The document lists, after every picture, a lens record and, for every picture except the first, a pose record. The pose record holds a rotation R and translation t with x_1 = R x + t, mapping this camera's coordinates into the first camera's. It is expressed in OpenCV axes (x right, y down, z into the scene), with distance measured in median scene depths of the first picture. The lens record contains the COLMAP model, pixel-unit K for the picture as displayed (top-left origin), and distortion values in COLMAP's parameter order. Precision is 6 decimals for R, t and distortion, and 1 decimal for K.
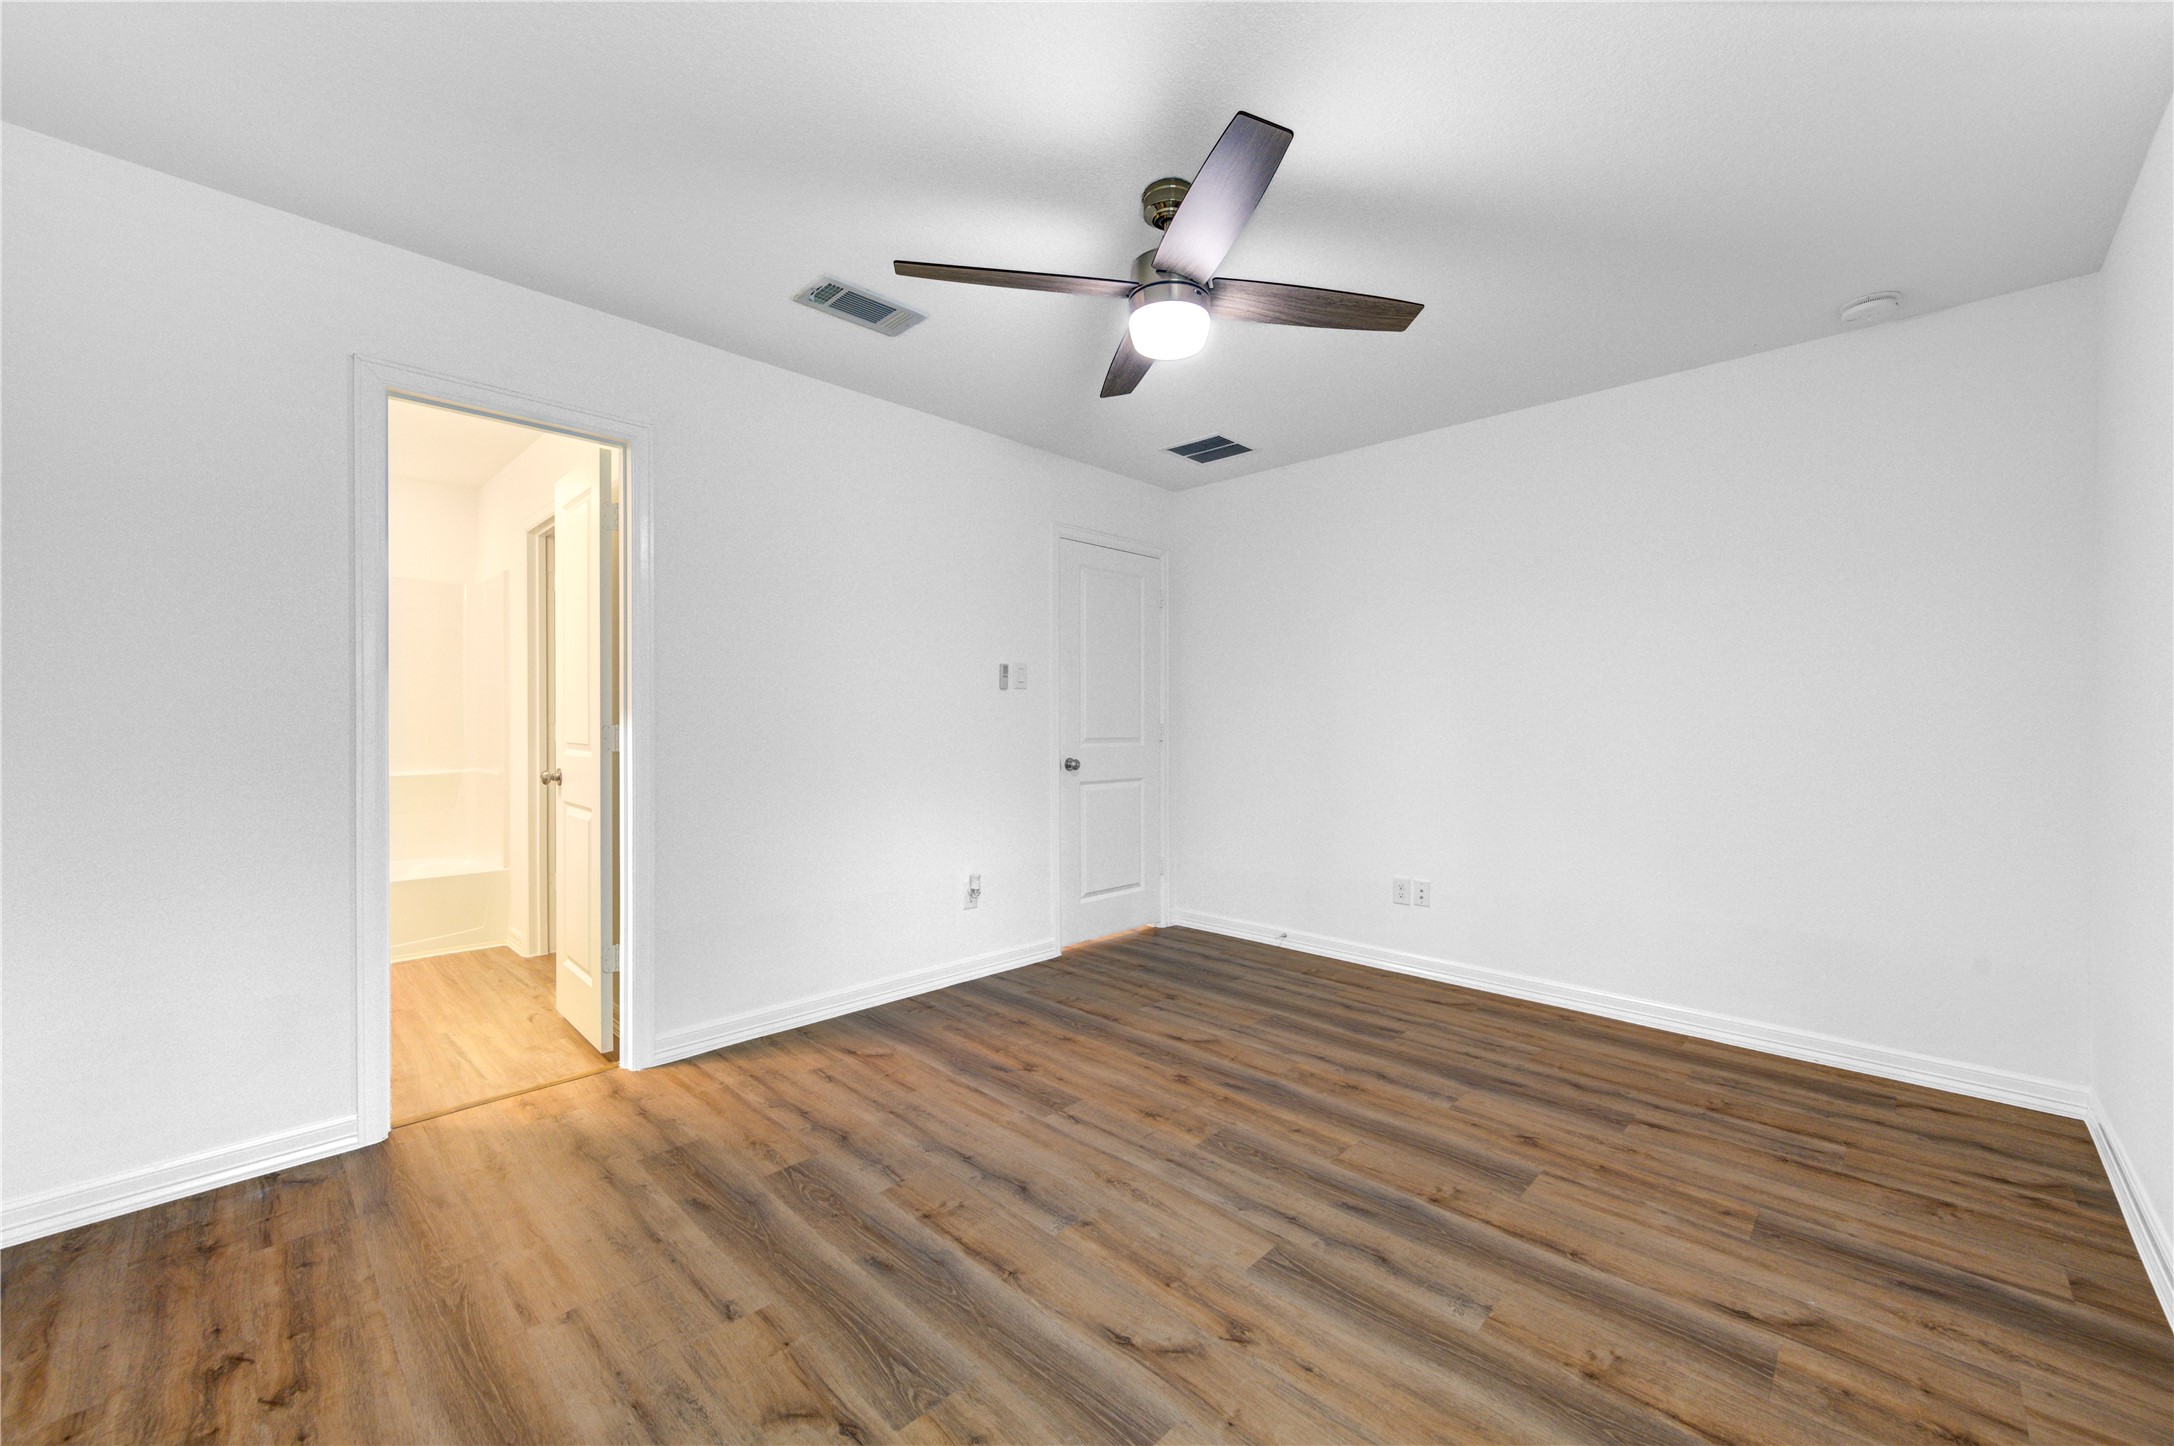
lens RADIAL K [[849.8, 0, 1090.9], [0, 849.8, 737.0], [0, 0, 1]] dist [0.001474, -0.000200]
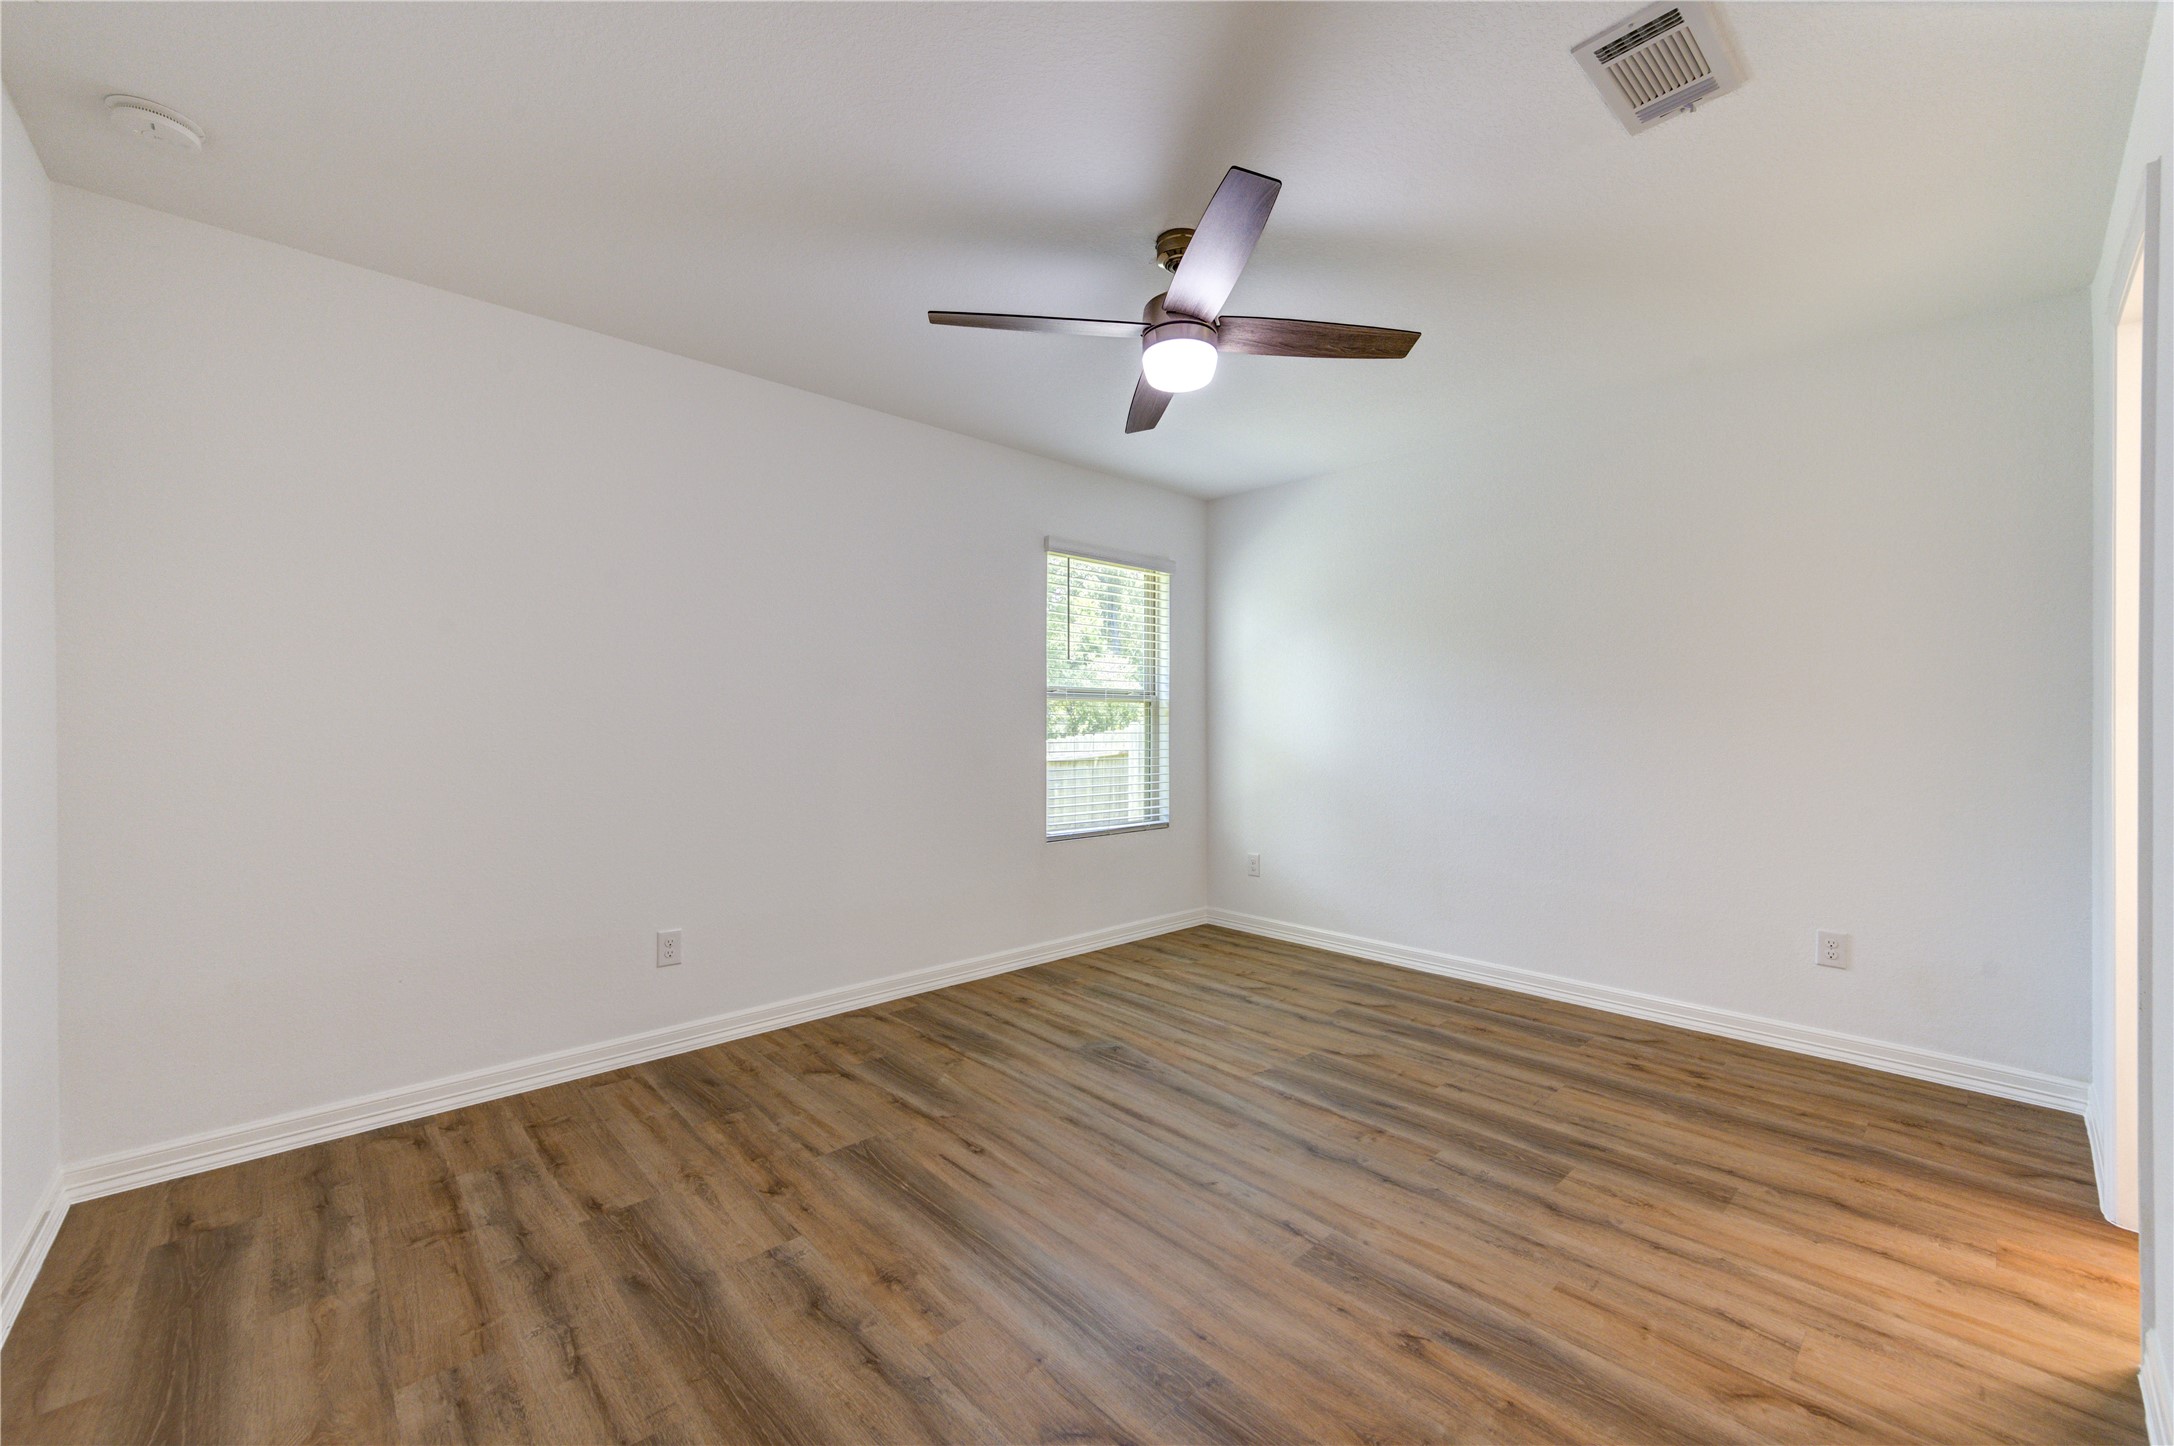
lens RADIAL K [[892.0, 0, 1068.3], [0, 892.0, 719.5], [0, 0, 1]] dist [0.001853, -0.000058]
pose [[-0.997291, 0.000941, 0.073548, 0.130318], [0.001677, 0.999949, 0.009940, -0.035183], [-0.073535, 0.010037, -0.997242, 1.890773]]
